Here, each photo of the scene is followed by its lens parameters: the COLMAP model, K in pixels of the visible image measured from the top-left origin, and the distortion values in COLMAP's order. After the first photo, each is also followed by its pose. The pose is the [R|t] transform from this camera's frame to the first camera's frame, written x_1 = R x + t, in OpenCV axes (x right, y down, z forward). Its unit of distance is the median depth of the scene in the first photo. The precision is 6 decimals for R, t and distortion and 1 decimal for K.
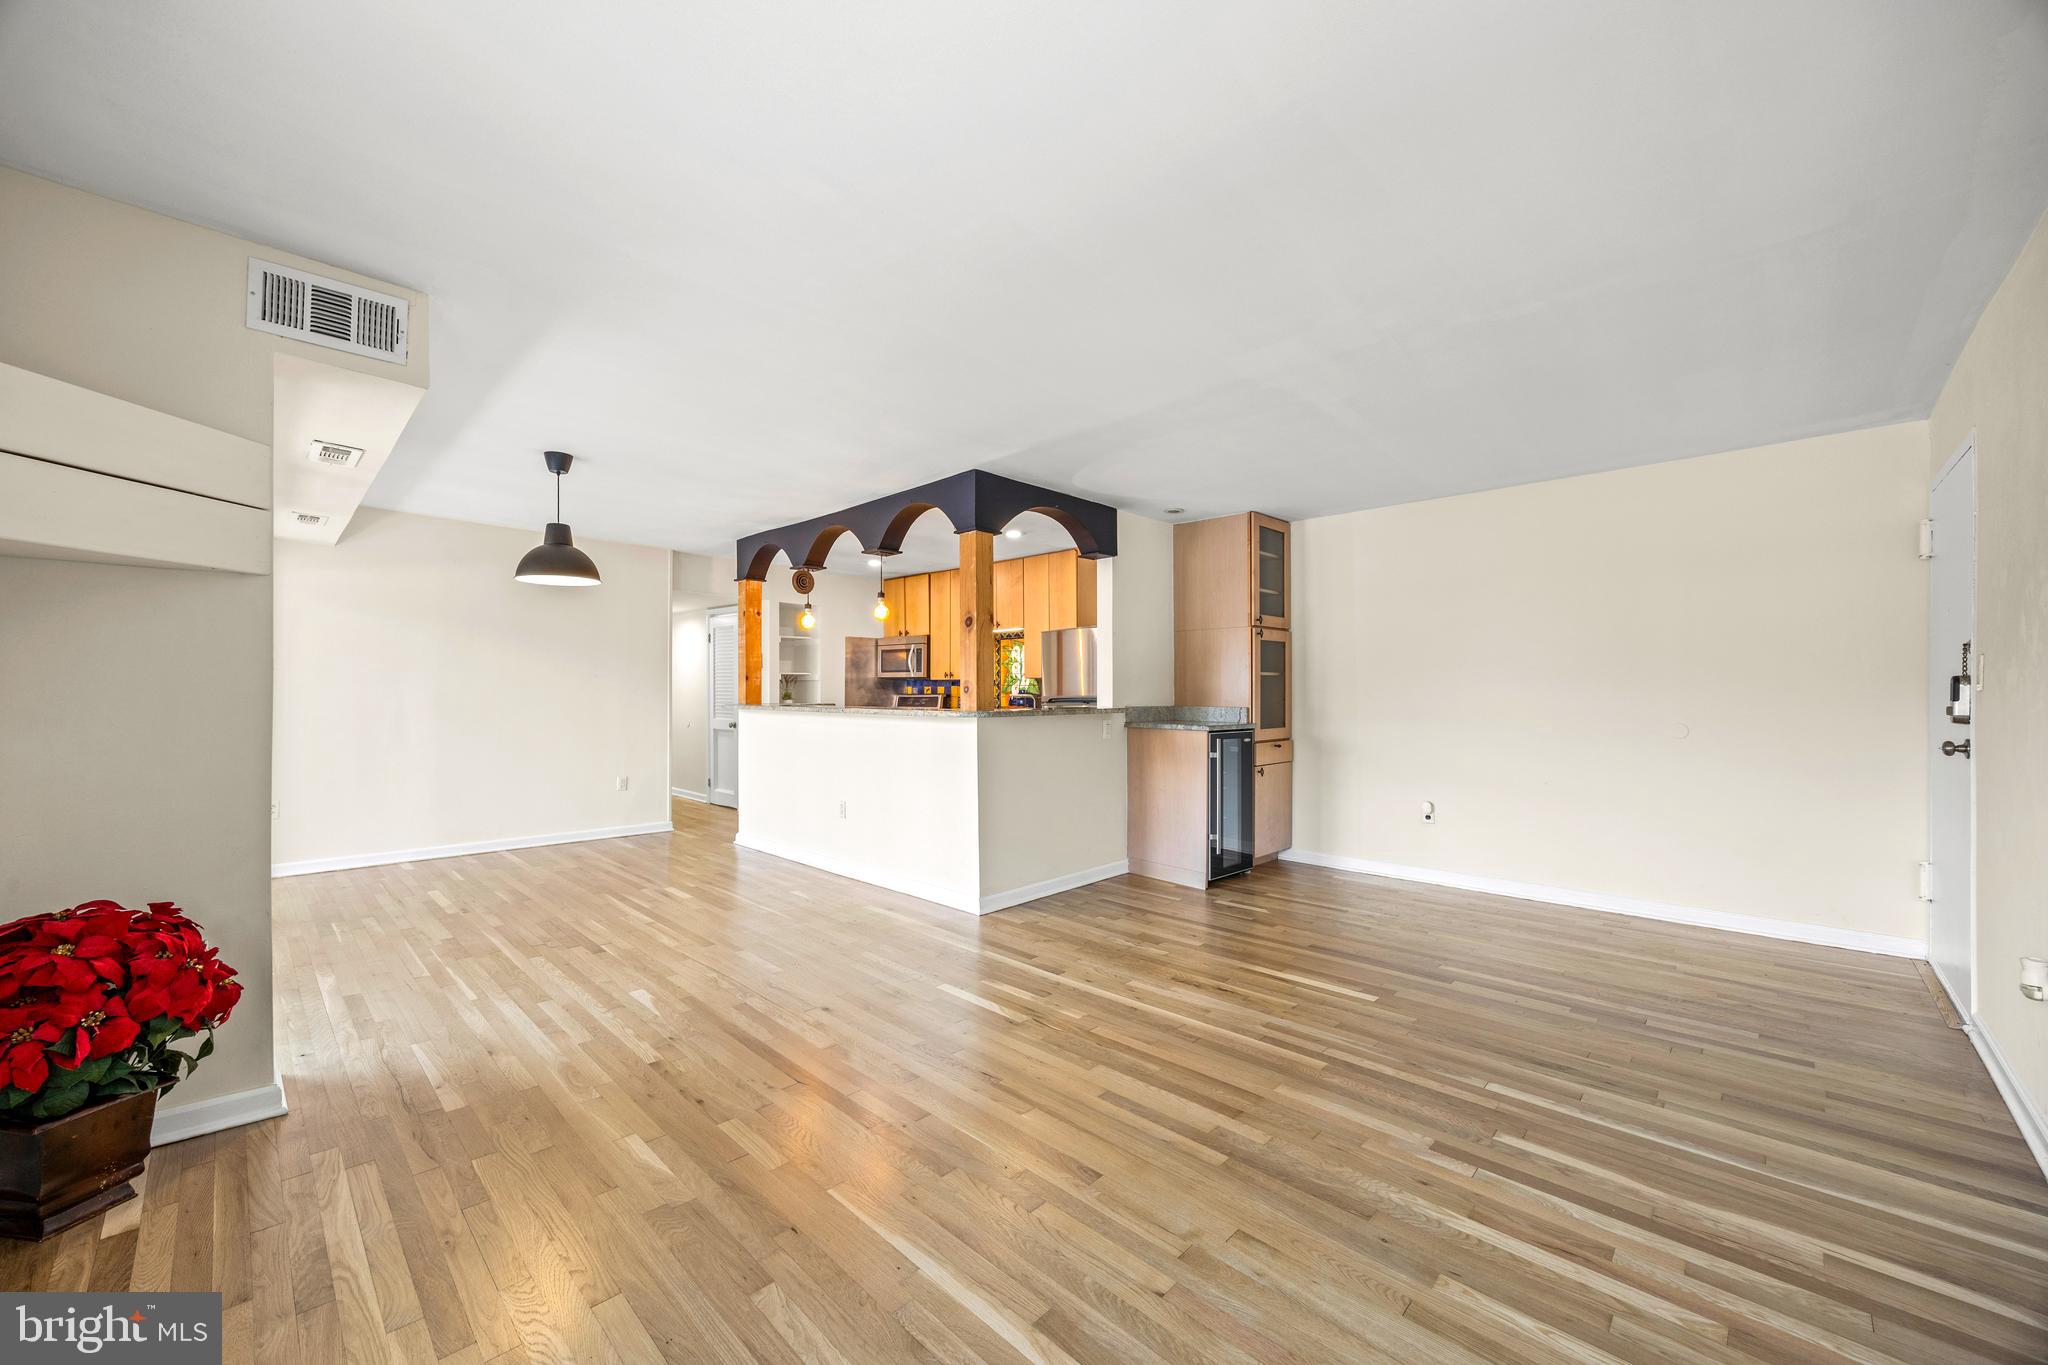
lens RADIAL K [[780.4, 0, 1022.3], [0, 780.4, 685.0], [0, 0, 1]] dist [-0.001058, -0.000046]
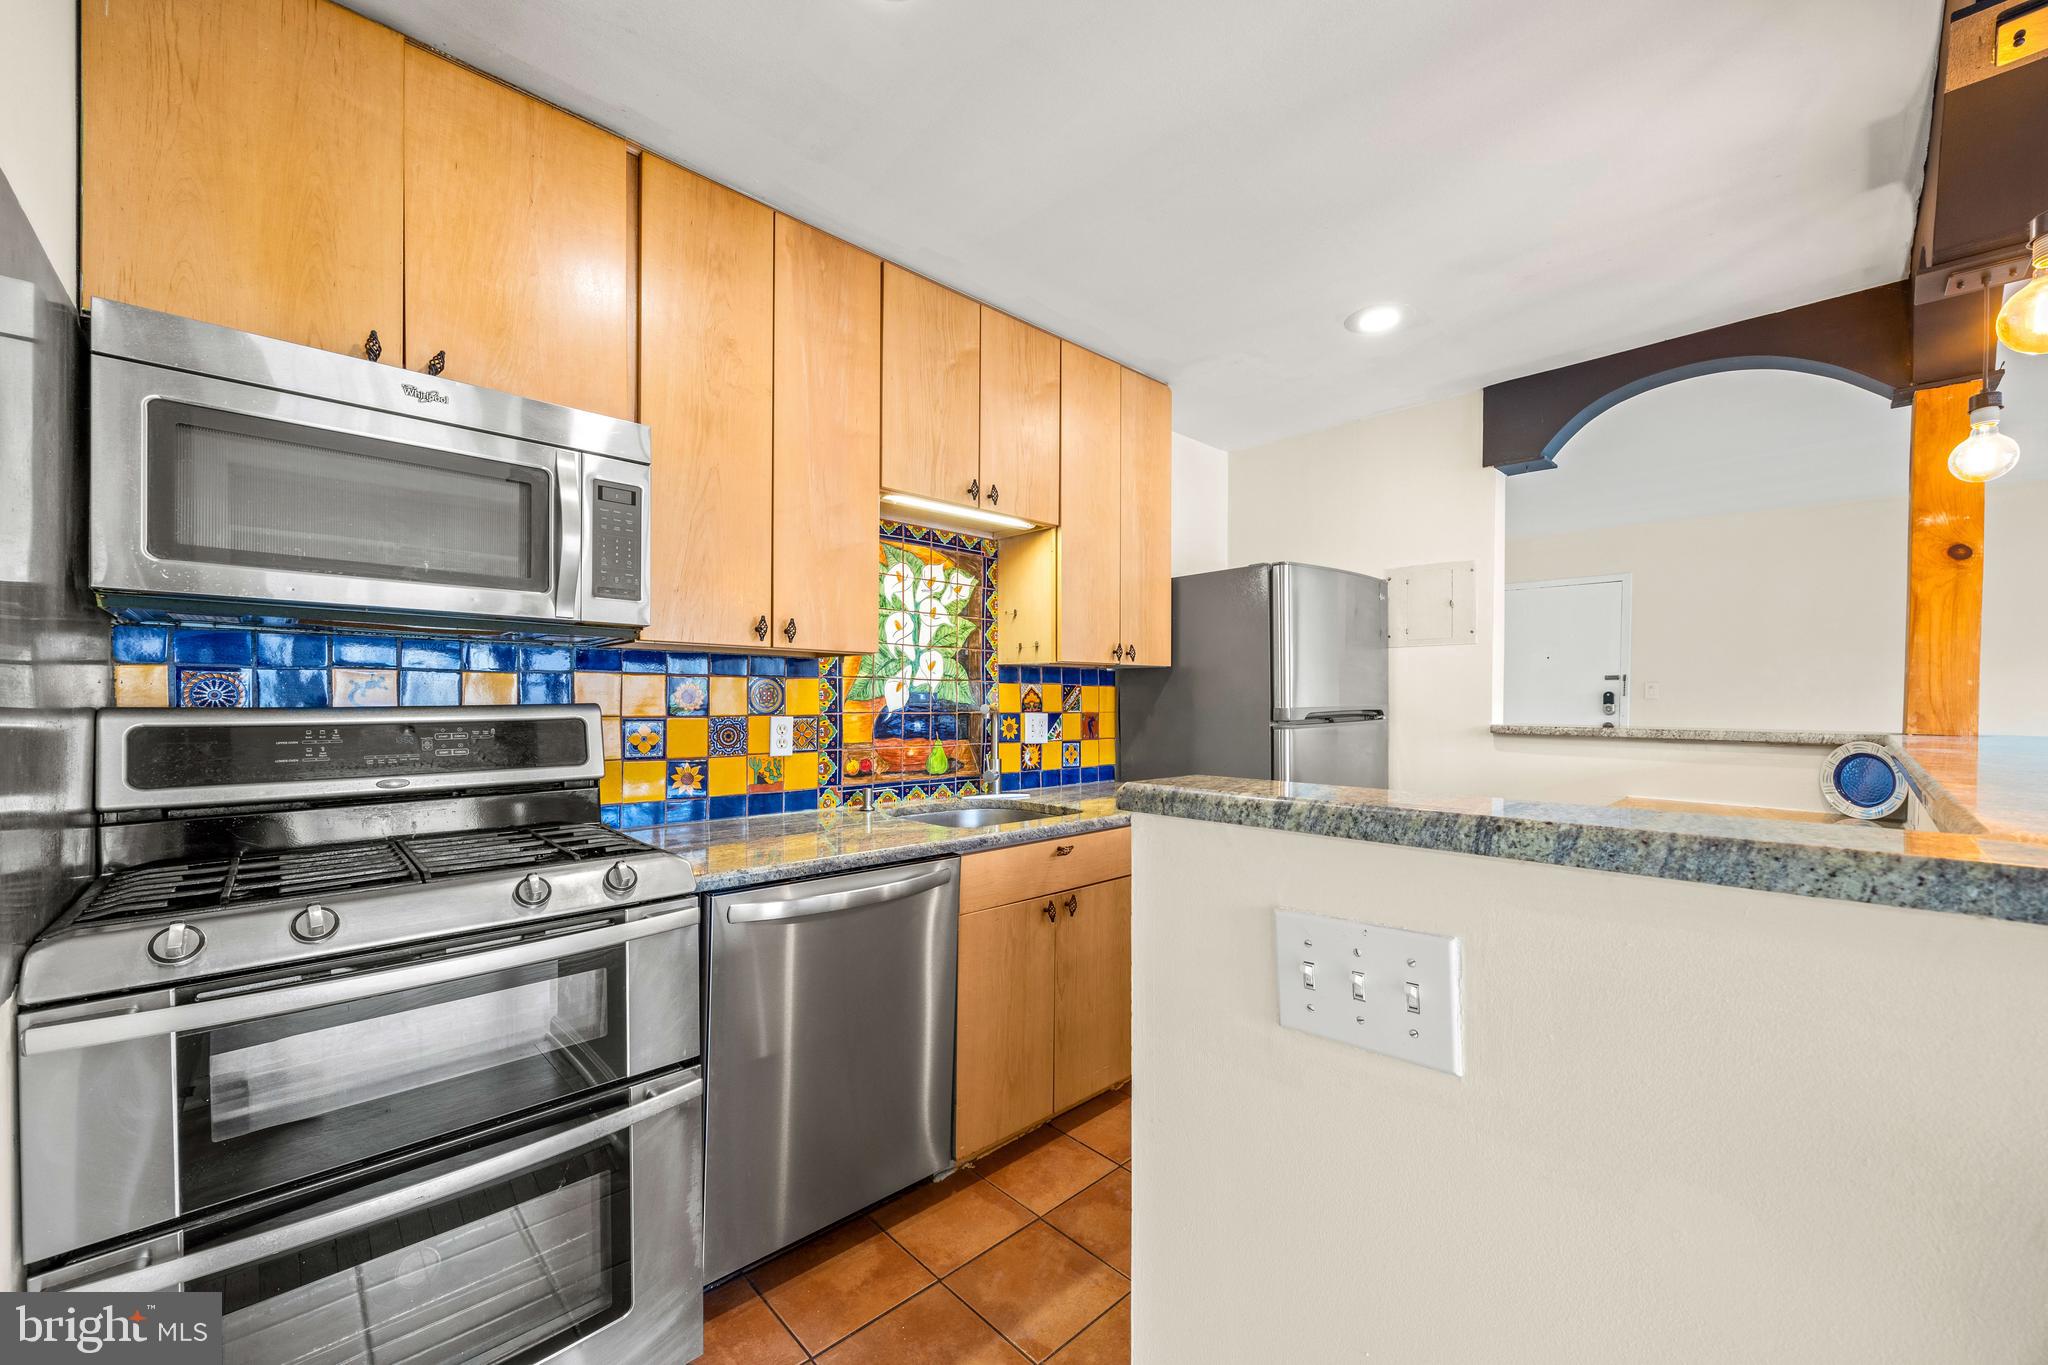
lens RADIAL K [[791.9, 0, 1028.1], [0, 791.9, 707.1], [0, 0, 1]] dist [-0.001374, -0.000174]
pose [[0.033400, -0.010471, 0.999387, -0.630022], [-0.010451, 0.999887, 0.010826, 0.015326], [-0.999387, -0.010806, 0.033287, 1.665471]]
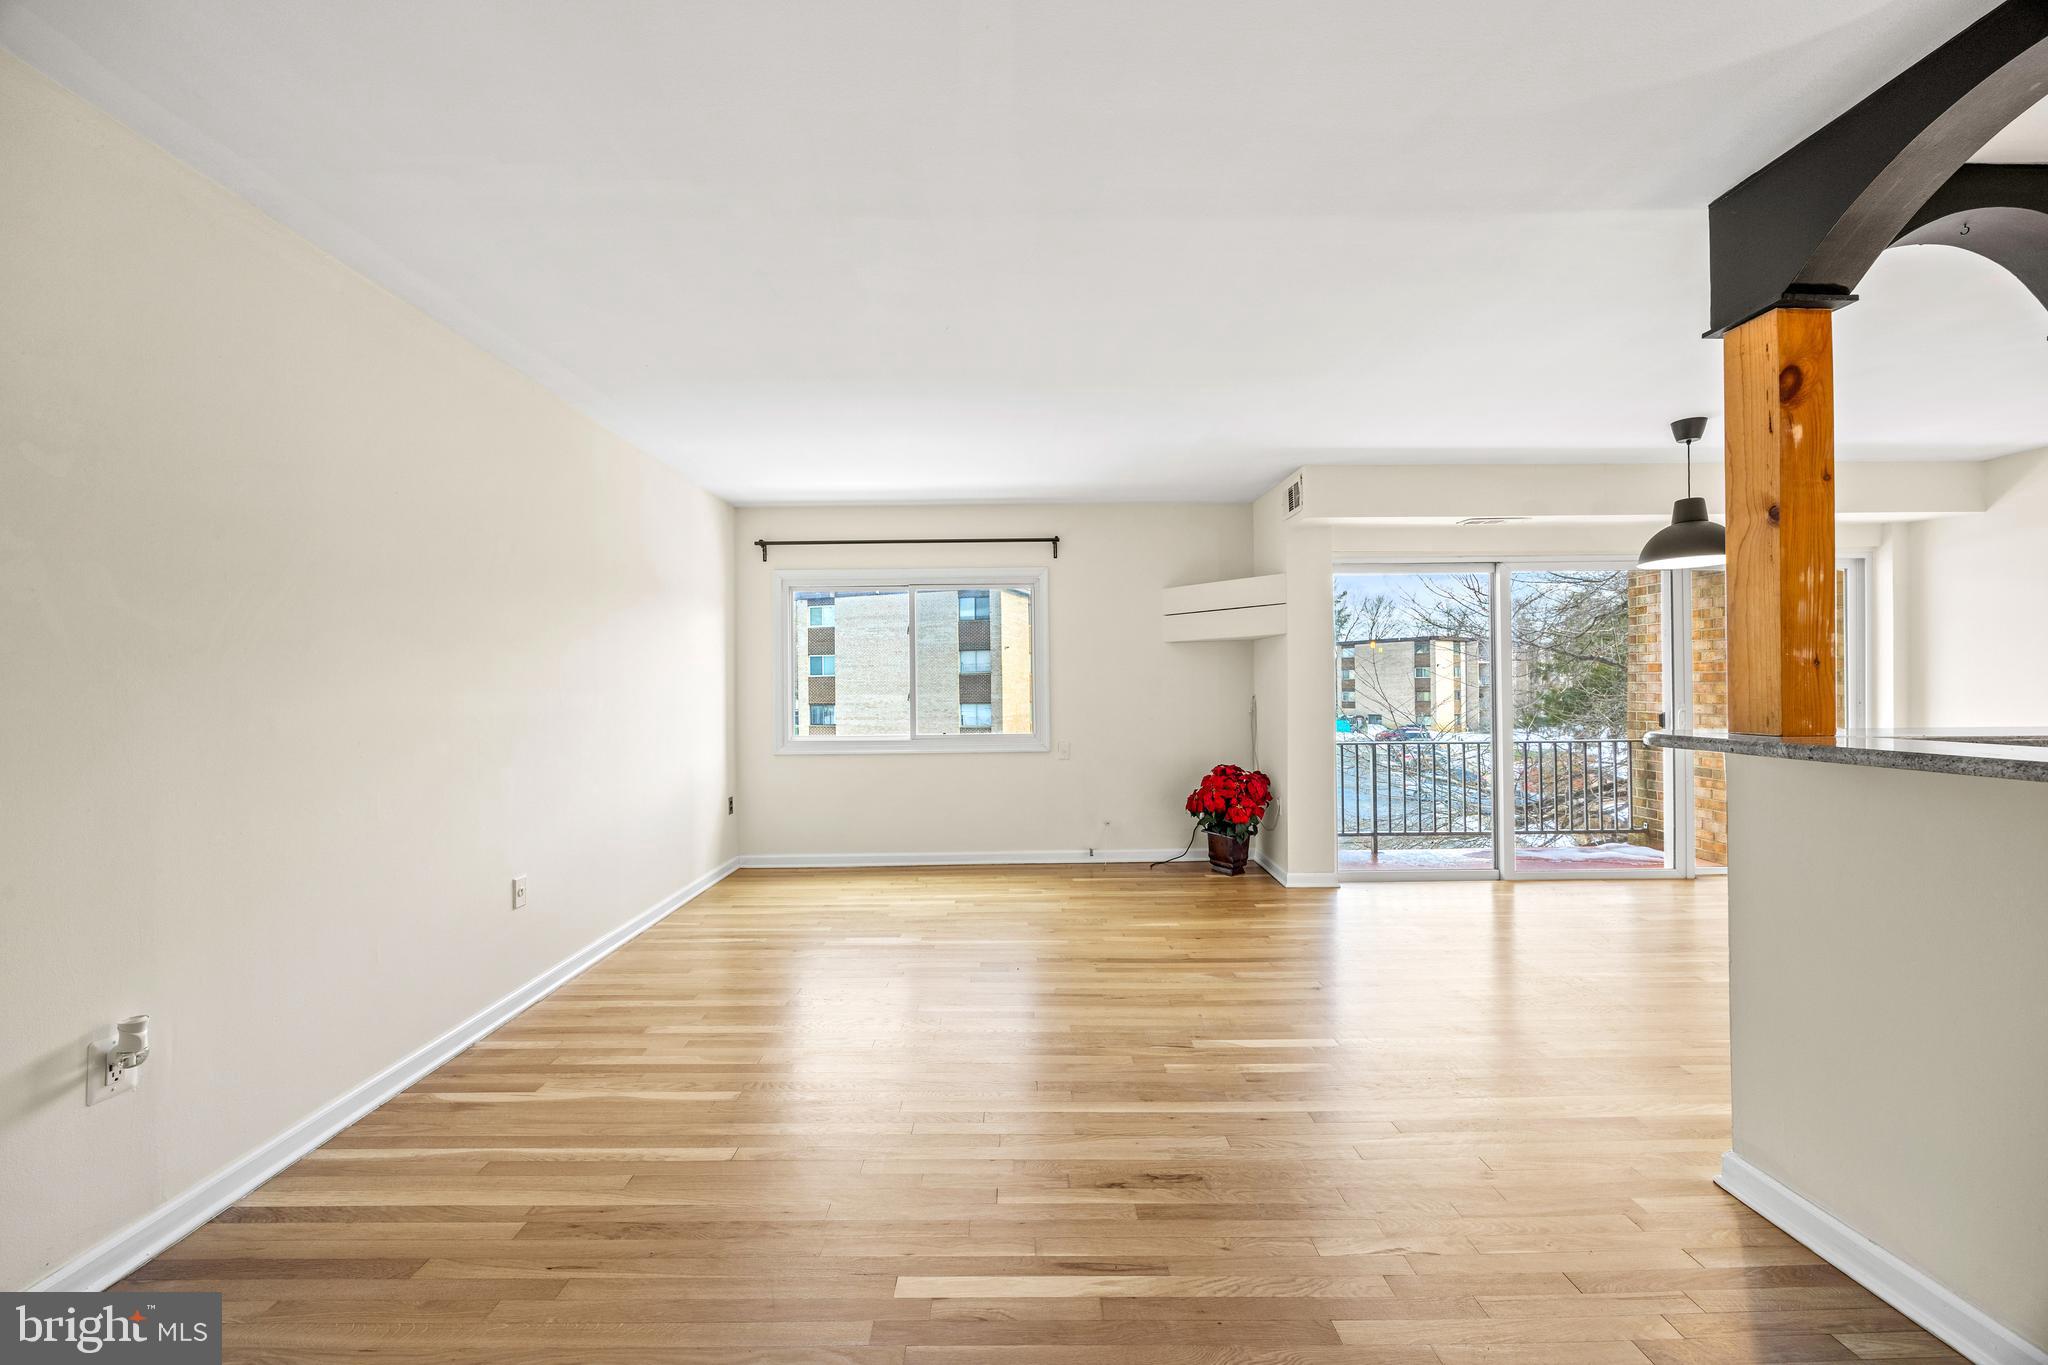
lens RADIAL K [[782.9, 0, 1023.0], [0, 782.9, 687.3], [0, 0, 1]] dist [-0.001594, 0.000003]
pose [[-0.706696, 0.005686, -0.707494, 0.564202], [0.011777, 0.999924, -0.003727, 0.003643], [0.707419, -0.010966, -0.706709, 1.061842]]
